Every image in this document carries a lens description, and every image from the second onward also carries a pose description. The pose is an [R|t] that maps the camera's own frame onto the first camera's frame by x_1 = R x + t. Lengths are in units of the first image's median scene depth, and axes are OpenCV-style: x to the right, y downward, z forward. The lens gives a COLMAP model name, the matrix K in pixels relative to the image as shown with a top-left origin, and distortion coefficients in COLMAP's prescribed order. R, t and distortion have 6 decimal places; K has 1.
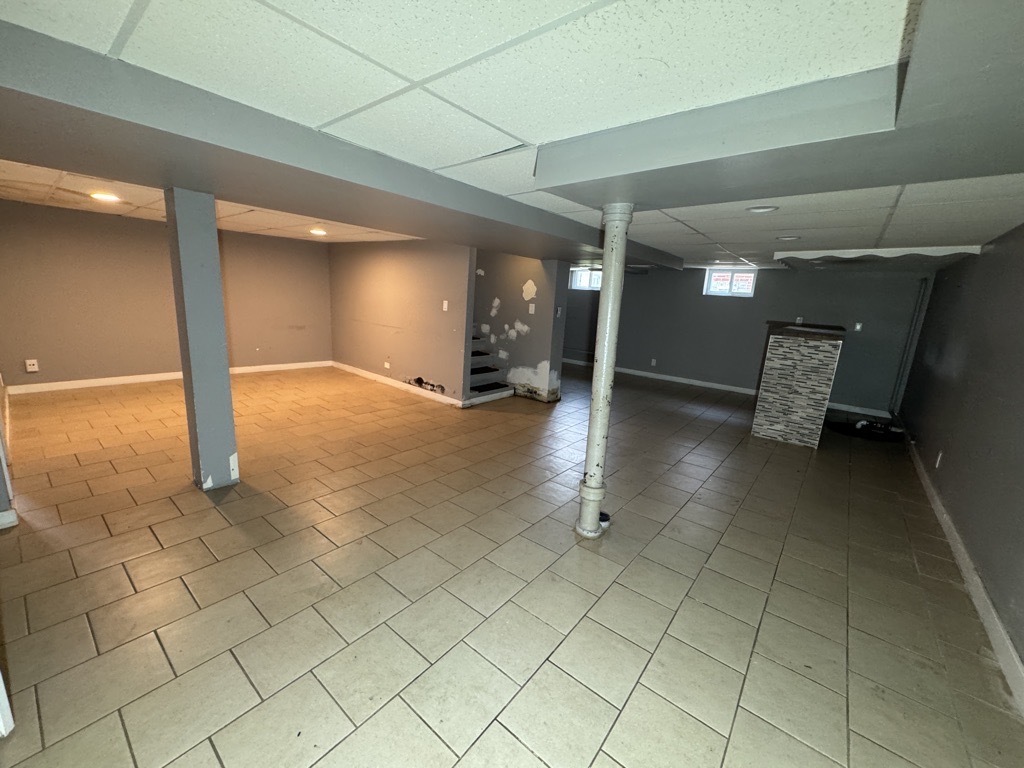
lens RADIAL K [[409.3, 0, 511.9], [0, 409.3, 384.4], [0, 0, 1]] dist [-0.001476, 0.000376]
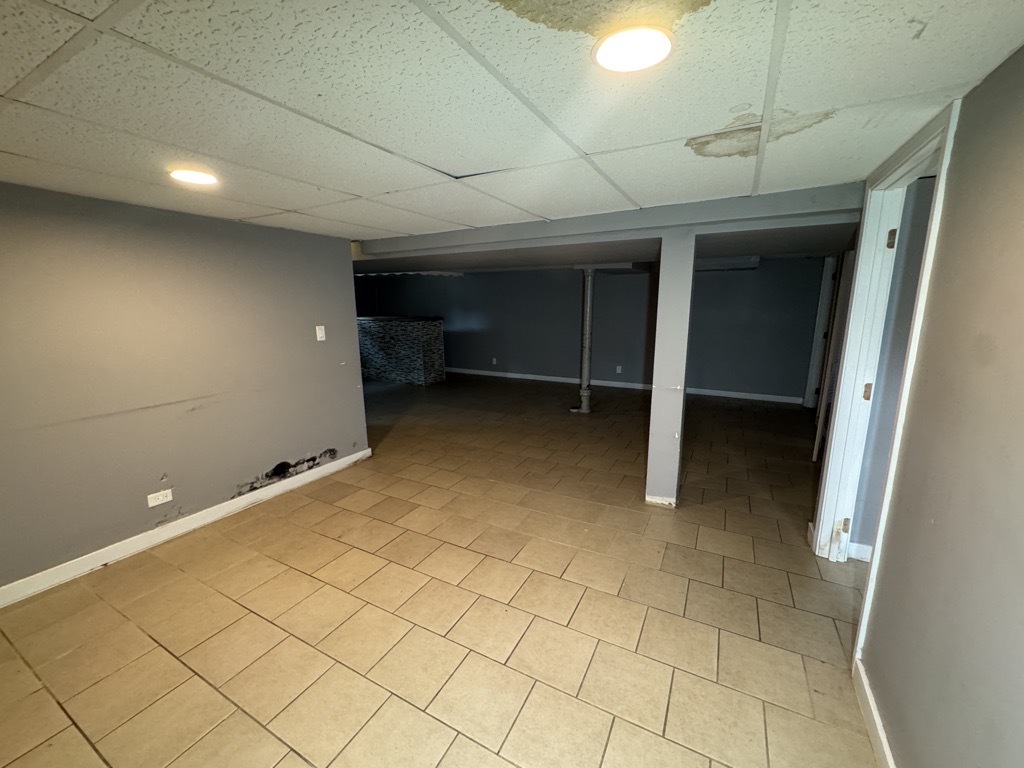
lens RADIAL K [[409.3, 0, 509.9], [0, 409.3, 382.8], [0, 0, 1]] dist [-0.001476, 0.000376]
pose [[-0.183633, -0.248003, 0.951196, -0.890652], [0.201249, 0.937669, 0.283328, -0.245646], [-0.962173, 0.243456, -0.122277, 0.803970]]
